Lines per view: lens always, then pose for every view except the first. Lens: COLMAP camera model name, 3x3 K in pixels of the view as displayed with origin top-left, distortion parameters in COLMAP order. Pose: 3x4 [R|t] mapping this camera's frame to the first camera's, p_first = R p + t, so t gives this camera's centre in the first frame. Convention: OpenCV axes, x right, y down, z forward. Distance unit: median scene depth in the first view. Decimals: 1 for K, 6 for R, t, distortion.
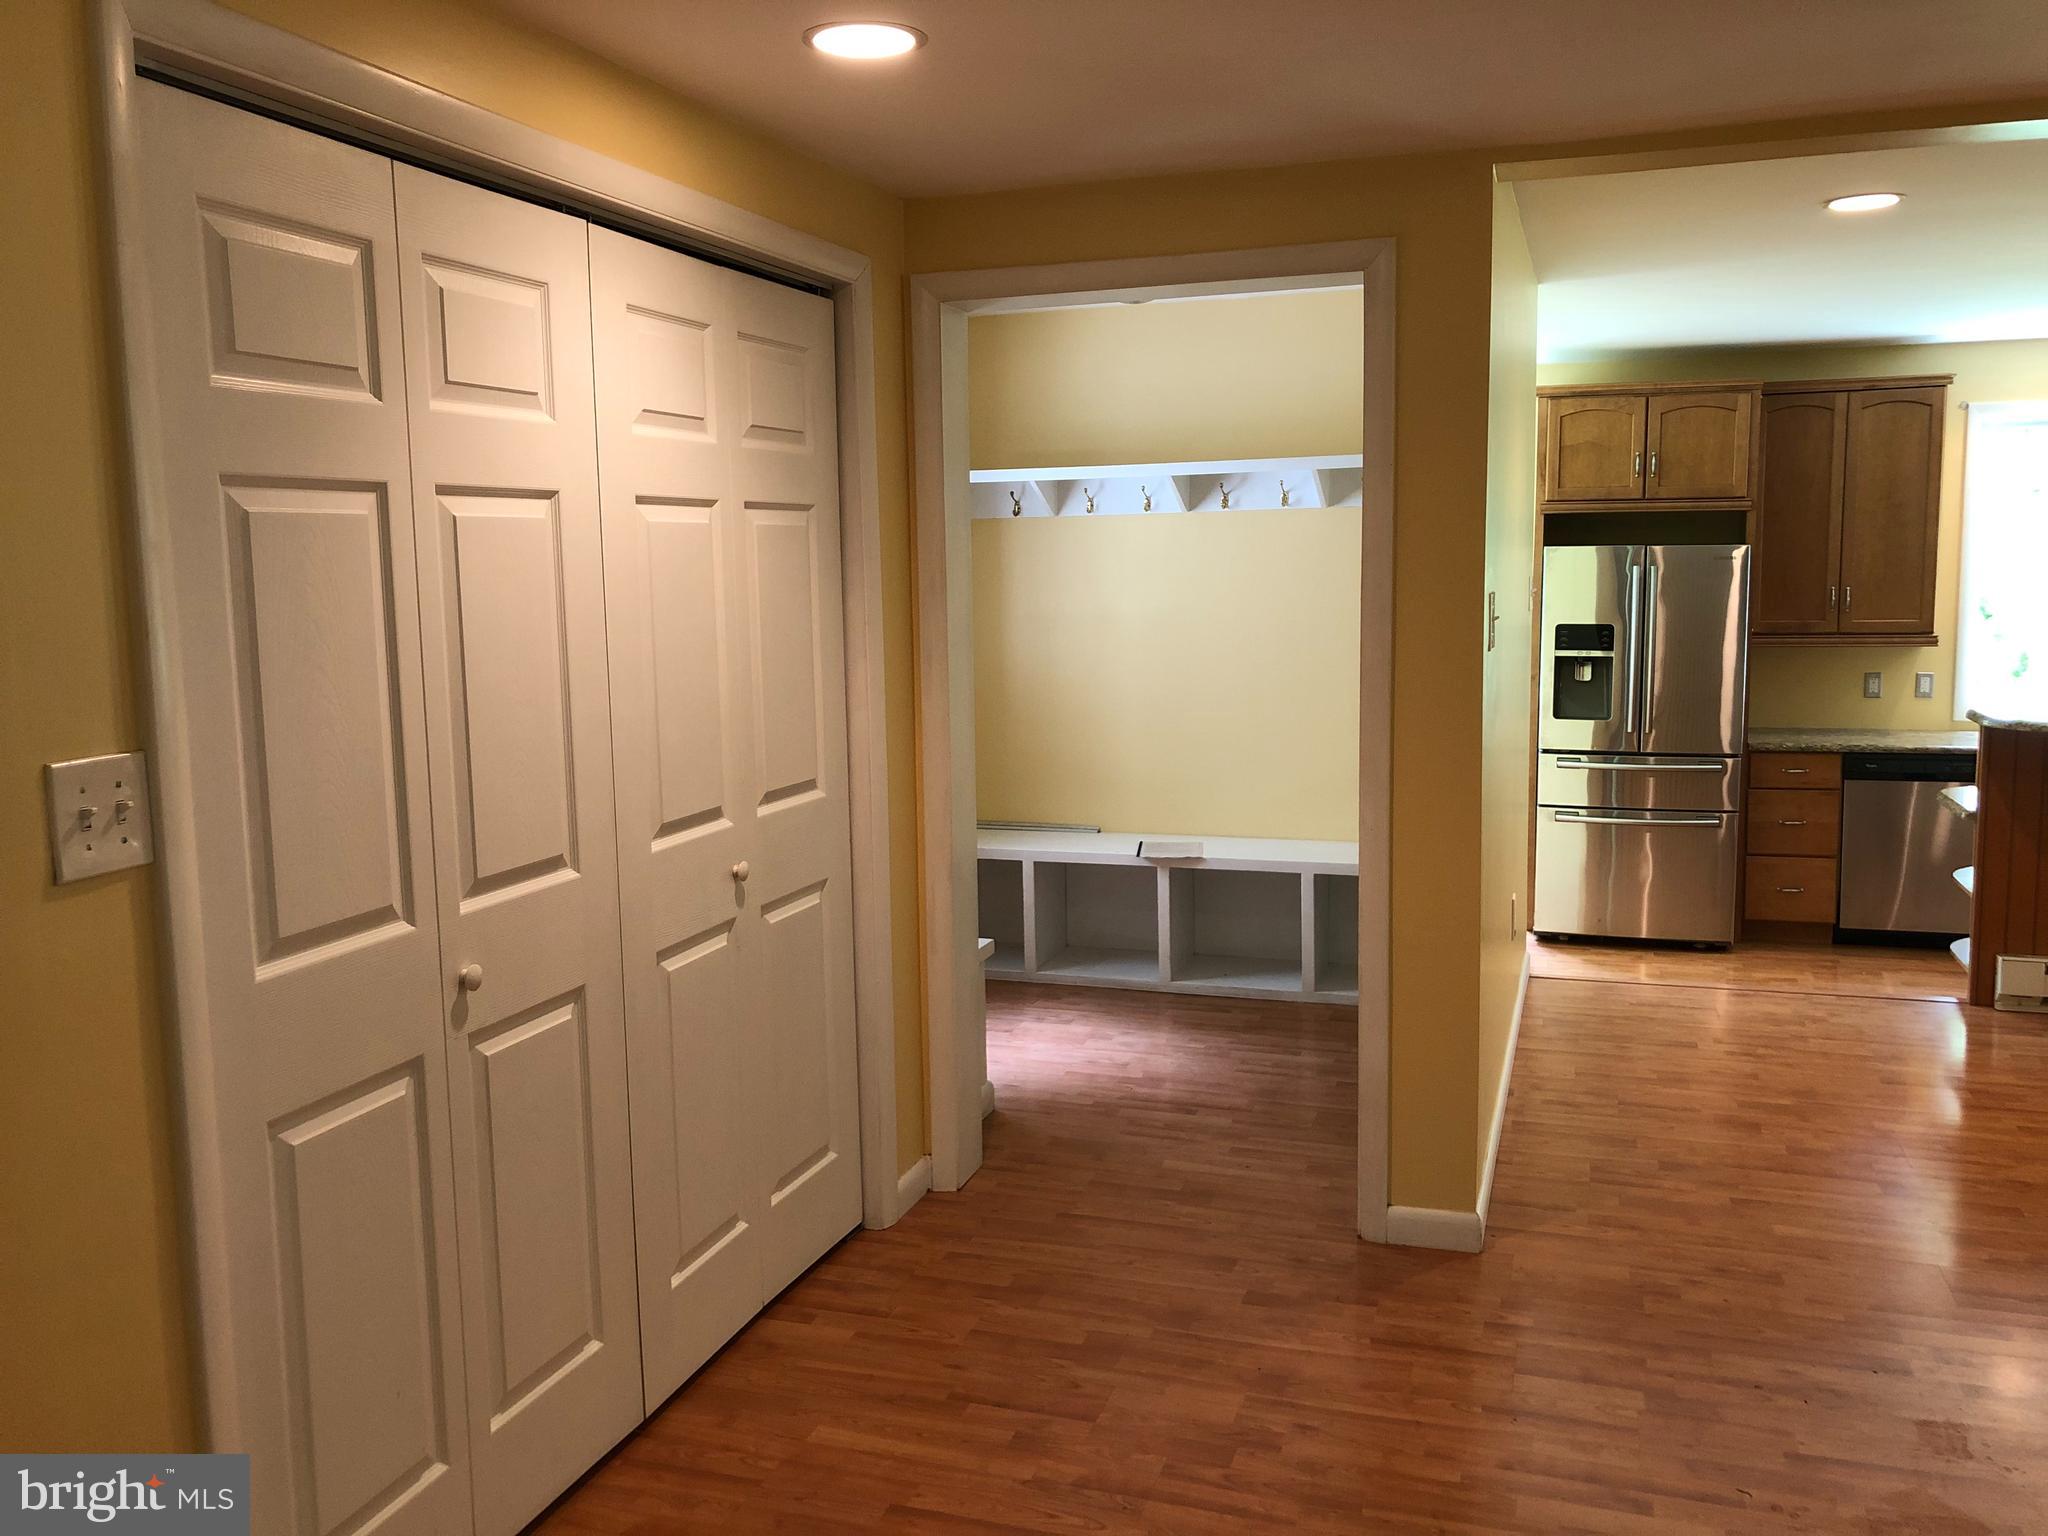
lens RADIAL K [[1677.1, 0, 1020.4], [0, 1677.1, 755.0], [0, 0, 1]] dist [0.025840, -0.013333]
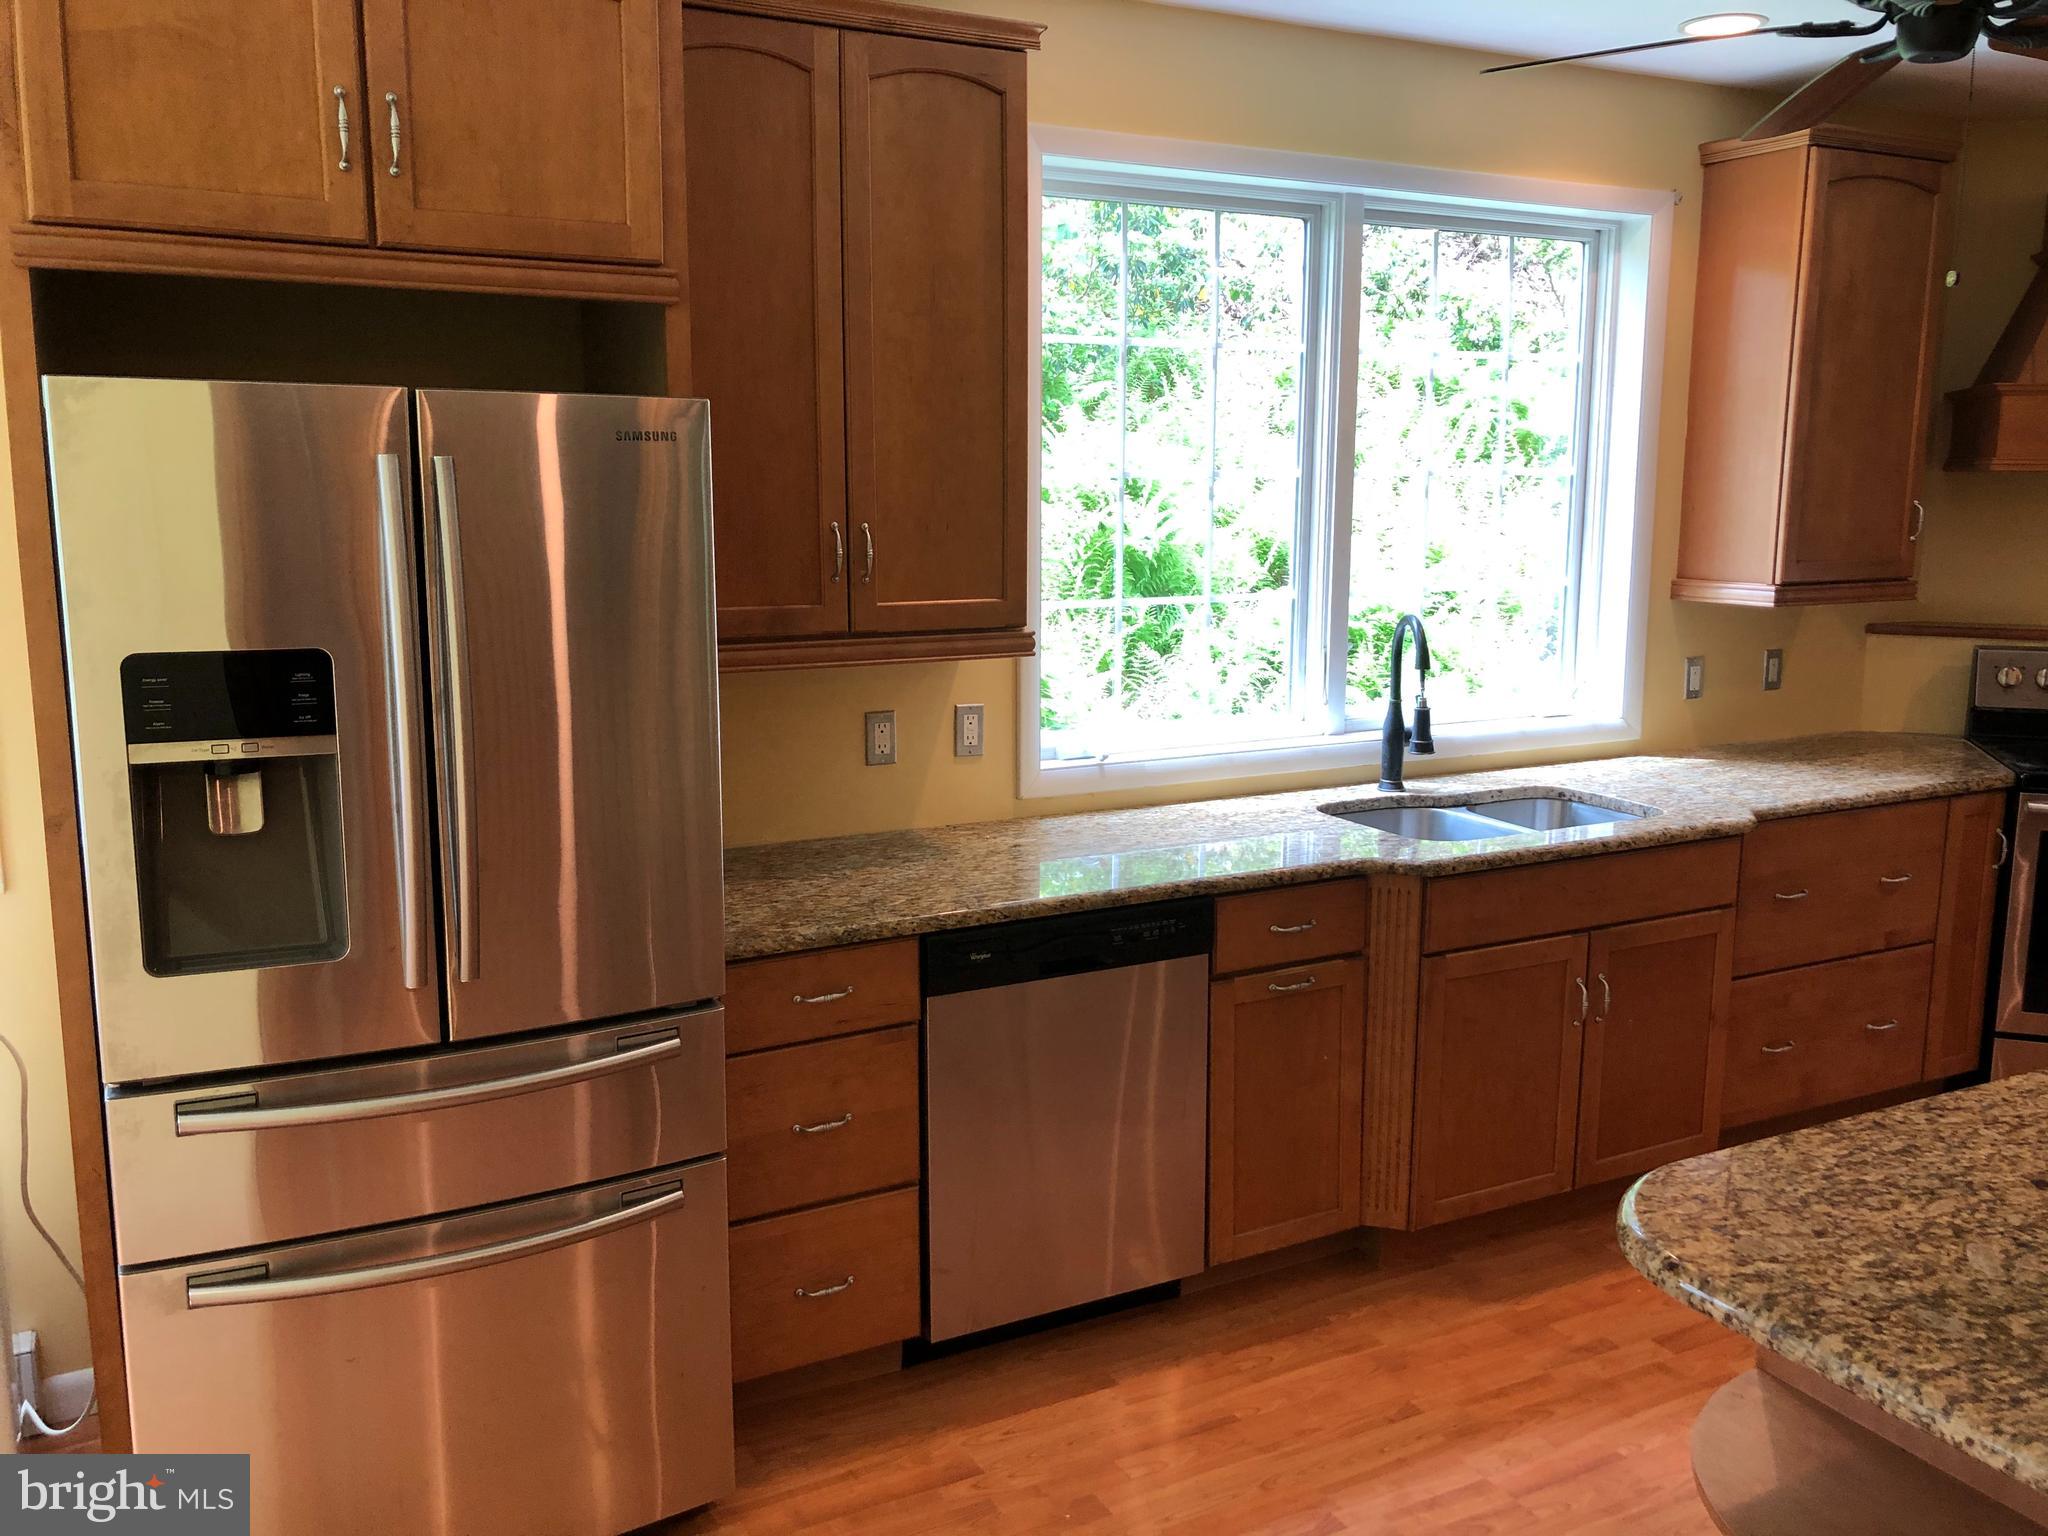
lens RADIAL K [[1677.1, 0, 1020.4], [0, 1677.1, 755.0], [0, 0, 1]] dist [0.025840, -0.013333]
pose [[0.693863, -0.103671, 0.712605, 0.221320], [0.071232, 0.994610, 0.075340, -0.072507], [-0.716575, -0.001516, 0.697508, 0.699554]]
